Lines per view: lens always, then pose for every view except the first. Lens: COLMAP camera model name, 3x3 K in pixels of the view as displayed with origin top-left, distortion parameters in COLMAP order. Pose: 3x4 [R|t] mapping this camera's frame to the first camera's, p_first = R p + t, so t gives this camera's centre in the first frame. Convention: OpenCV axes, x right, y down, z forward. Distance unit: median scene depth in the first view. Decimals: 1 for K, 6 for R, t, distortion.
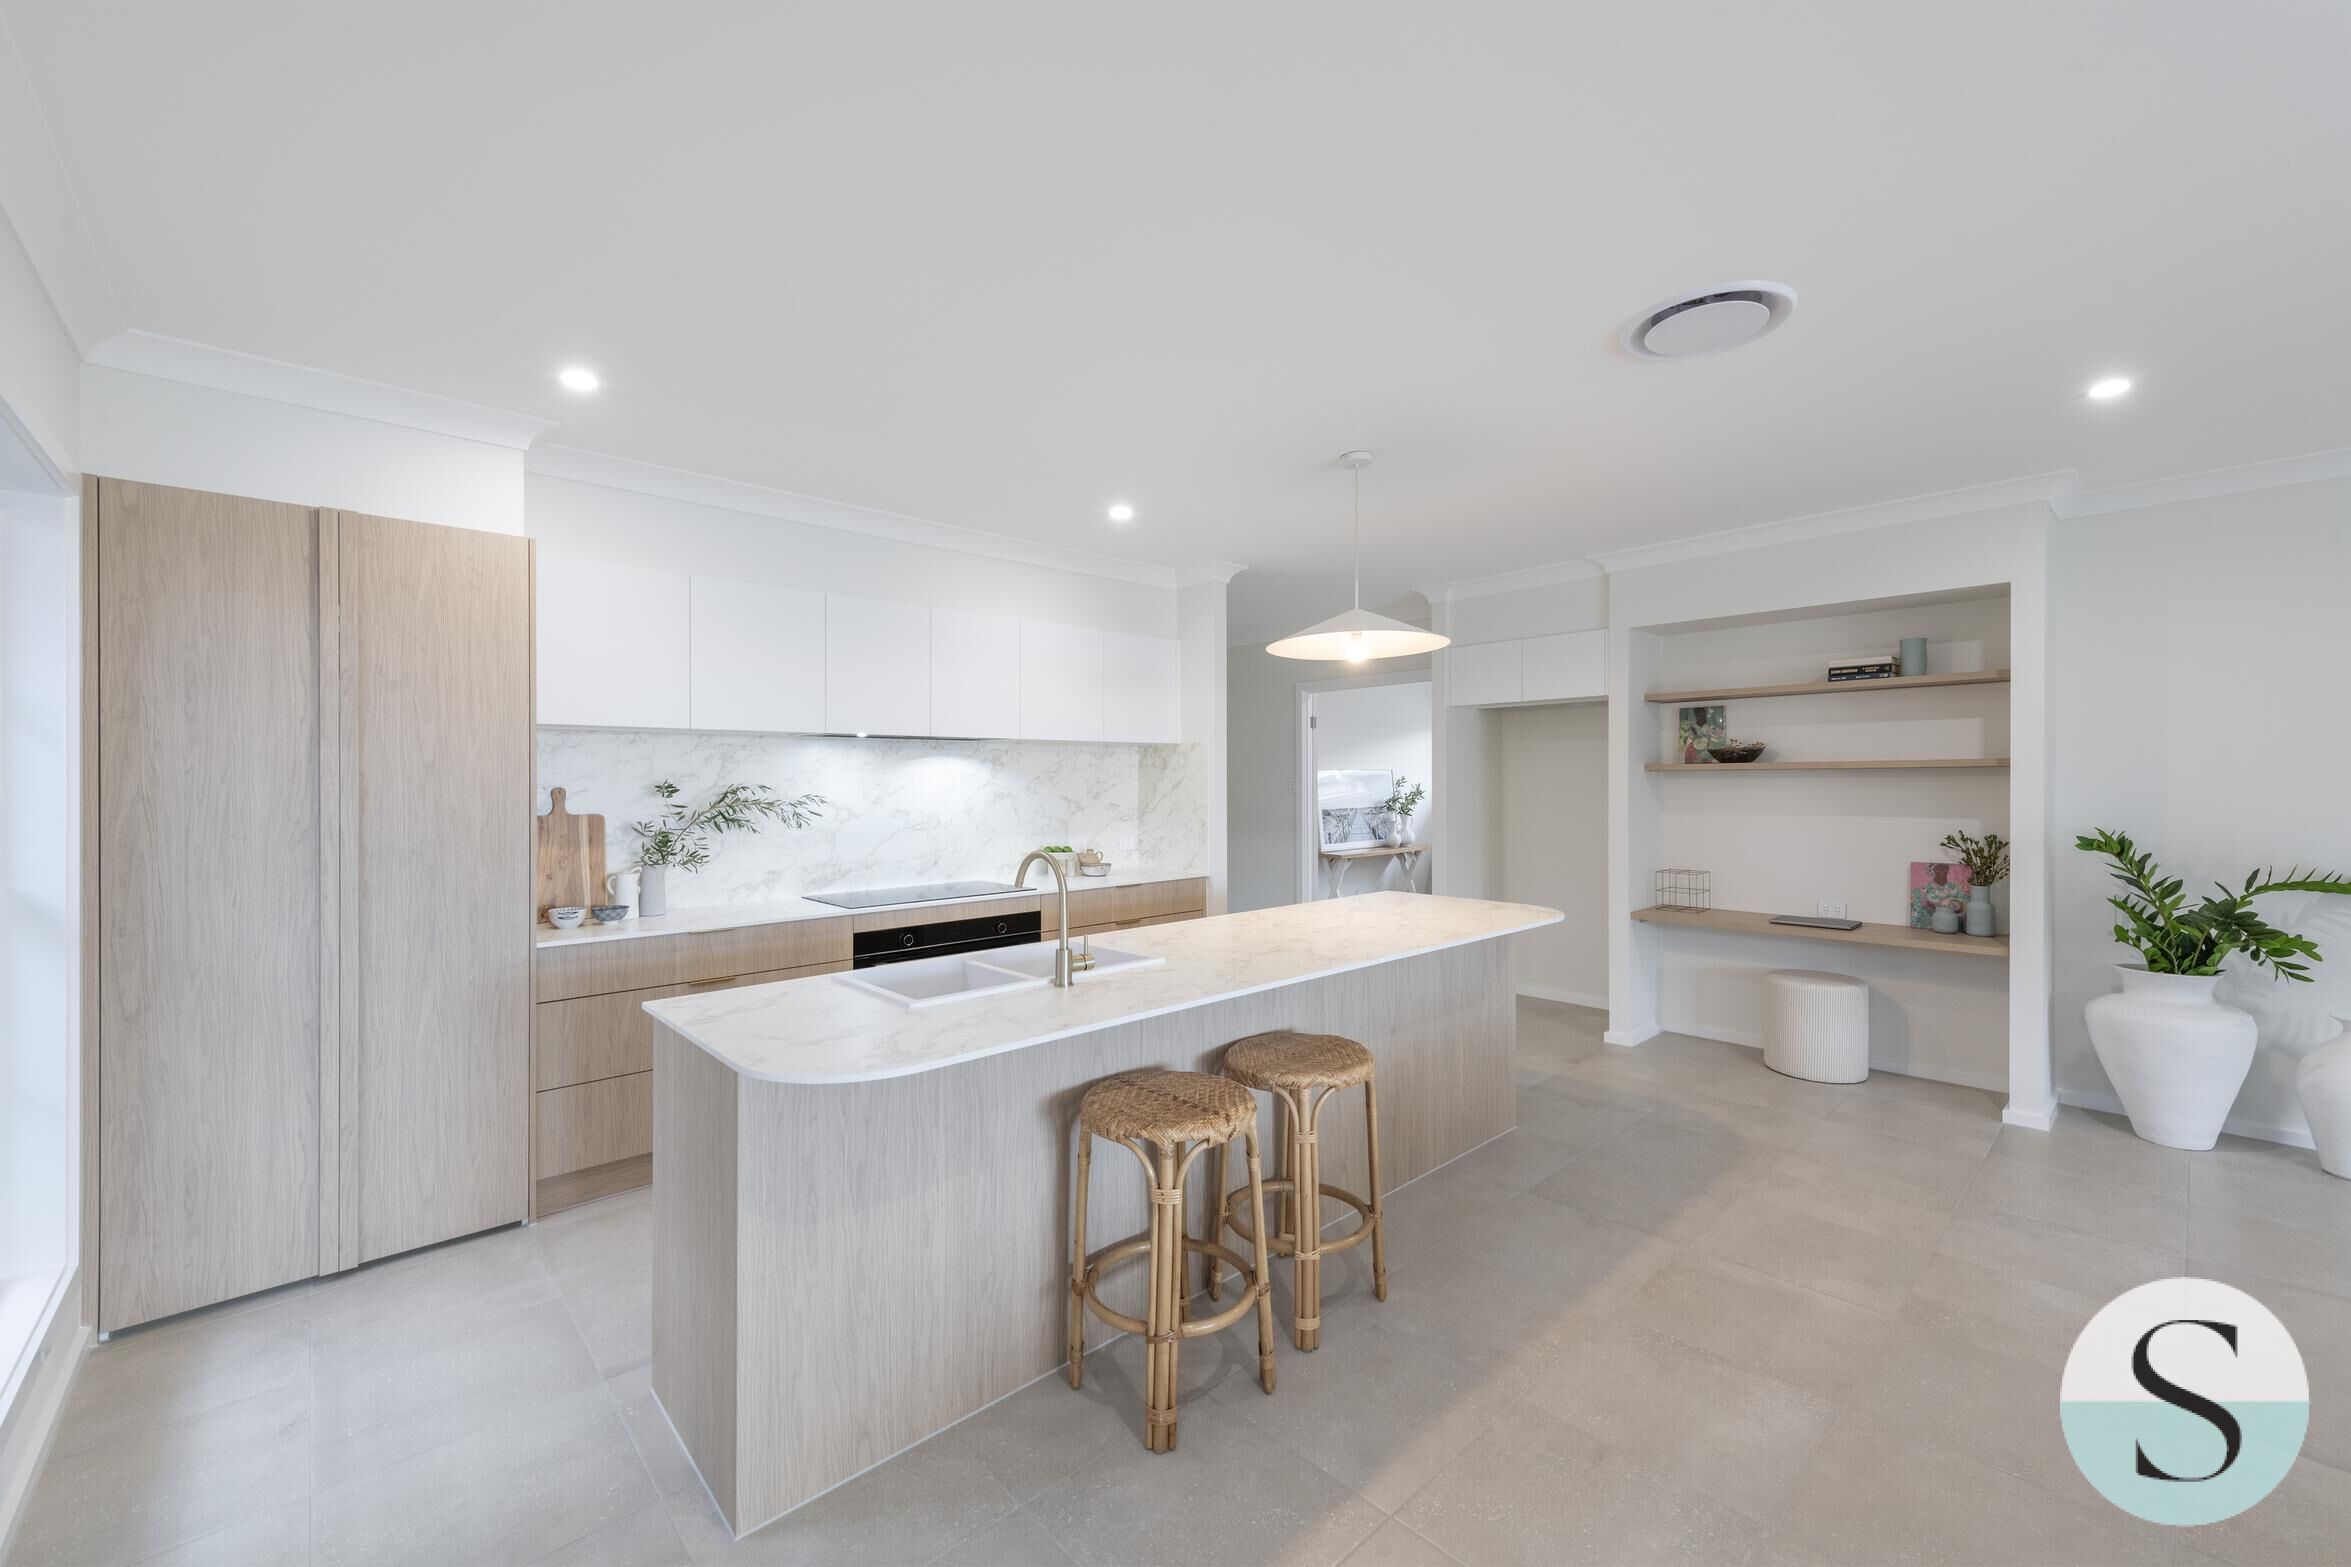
lens RADIAL K [[926.2, 0, 1182.2], [0, 926.2, 773.9], [0, 0, 1]] dist [0.017653, -0.000344]
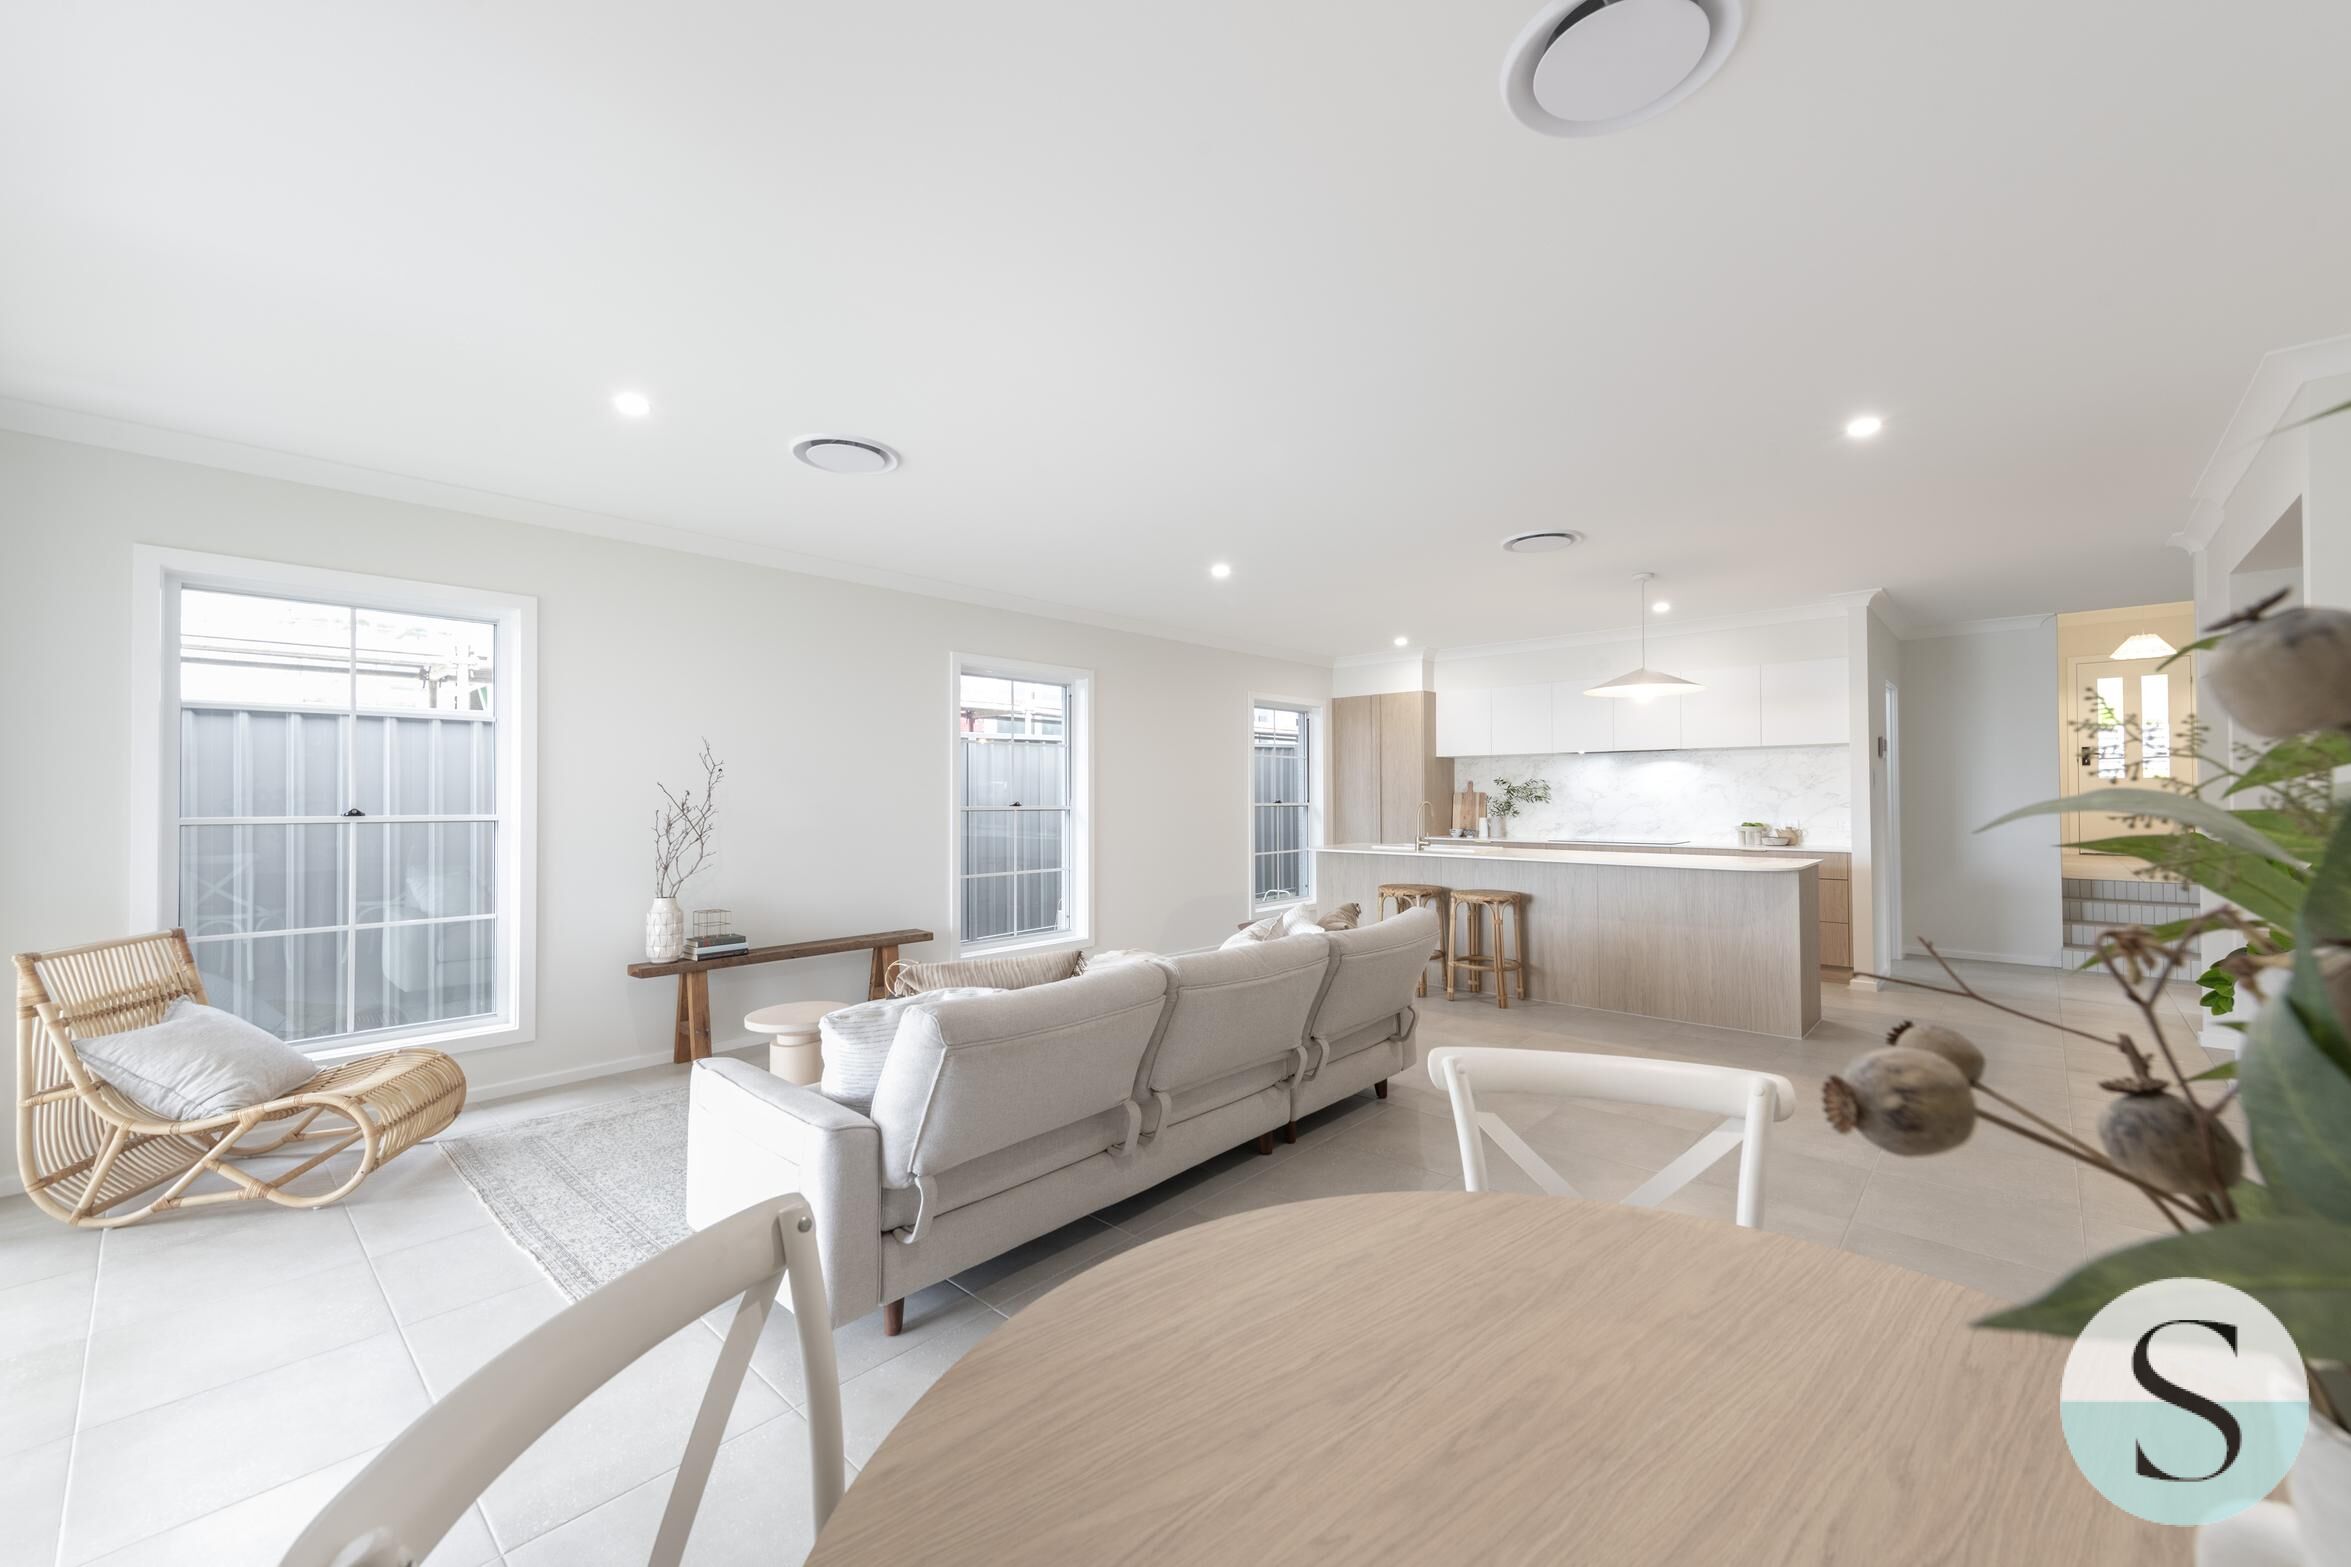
lens RADIAL K [[950.6, 0, 1137.2], [0, 950.6, 759.2], [0, 0, 1]] dist [-0.001188, -0.000271]
pose [[0.062104, -0.038006, -0.997346, 1.535276], [0.006072, 0.999271, -0.037702, 0.039372], [0.998051, -0.003715, 0.062289, -0.016027]]
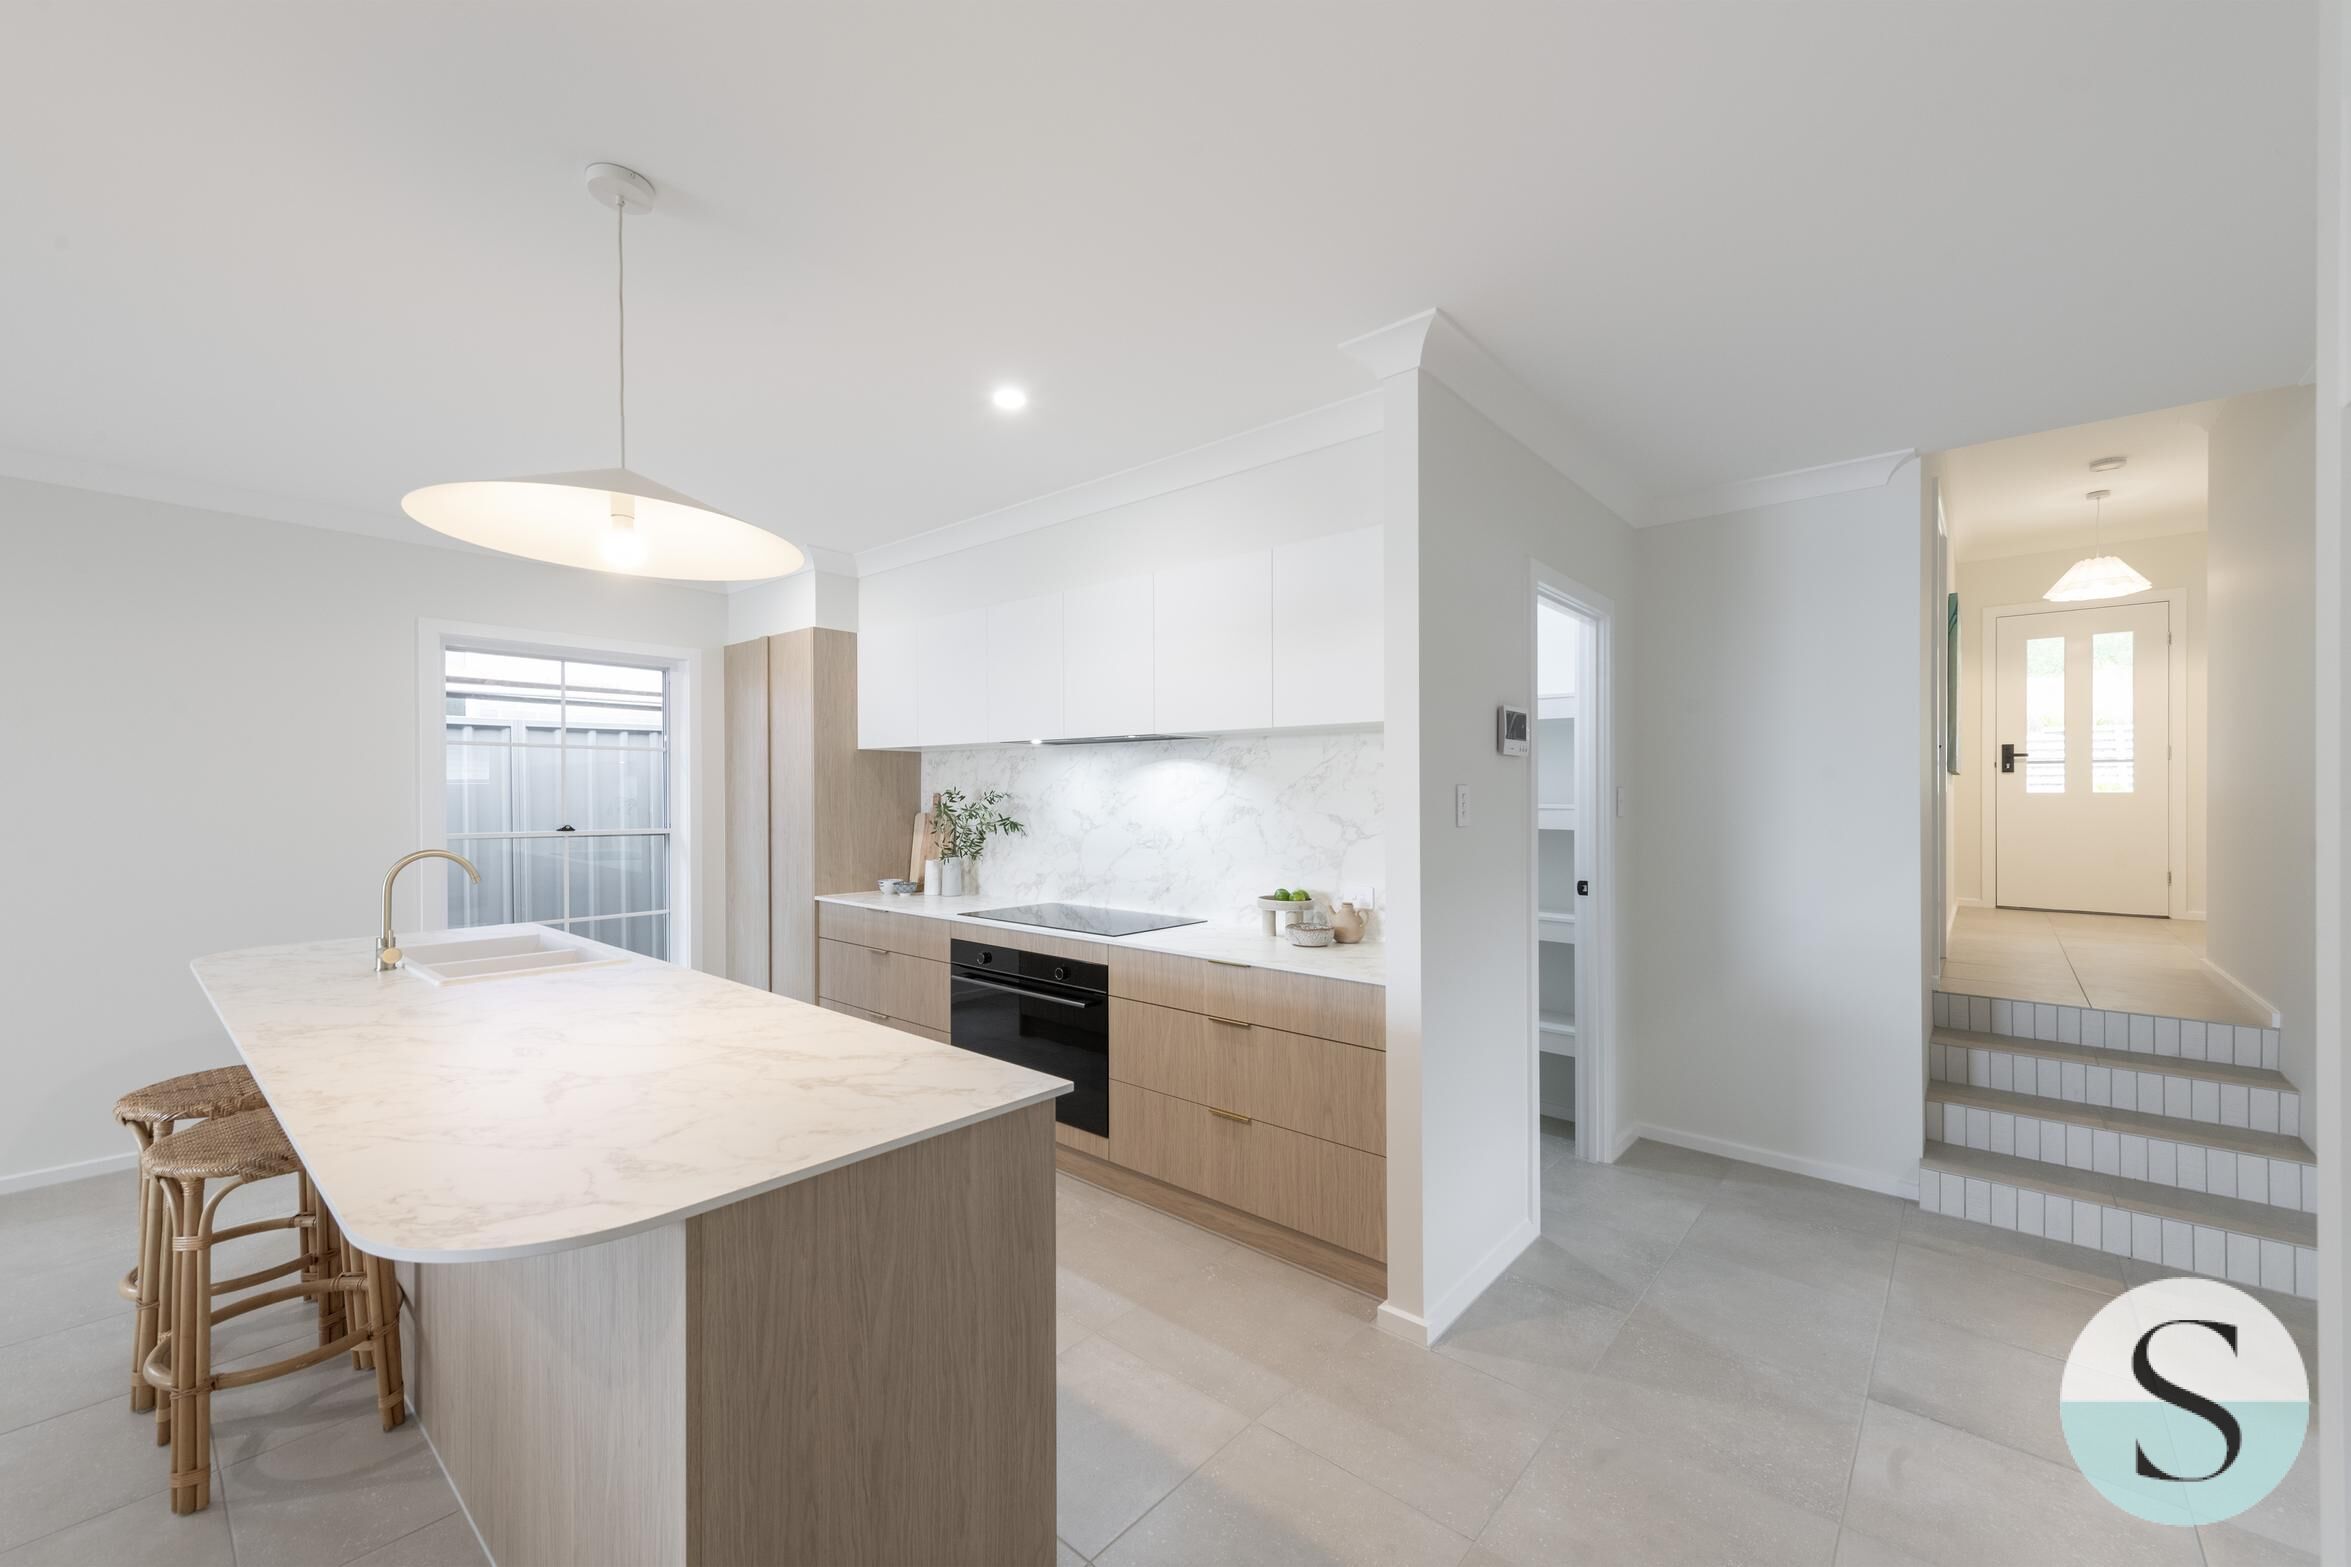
lens RADIAL K [[926.2, 0, 1182.2], [0, 926.2, 773.9], [0, 0, 1]] dist [0.017653, -0.000344]
pose [[0.110823, -0.017469, -0.993687, 0.636745], [-0.000335, 0.999845, -0.017615, 0.009020], [0.993840, 0.002285, 0.110800, 1.056352]]
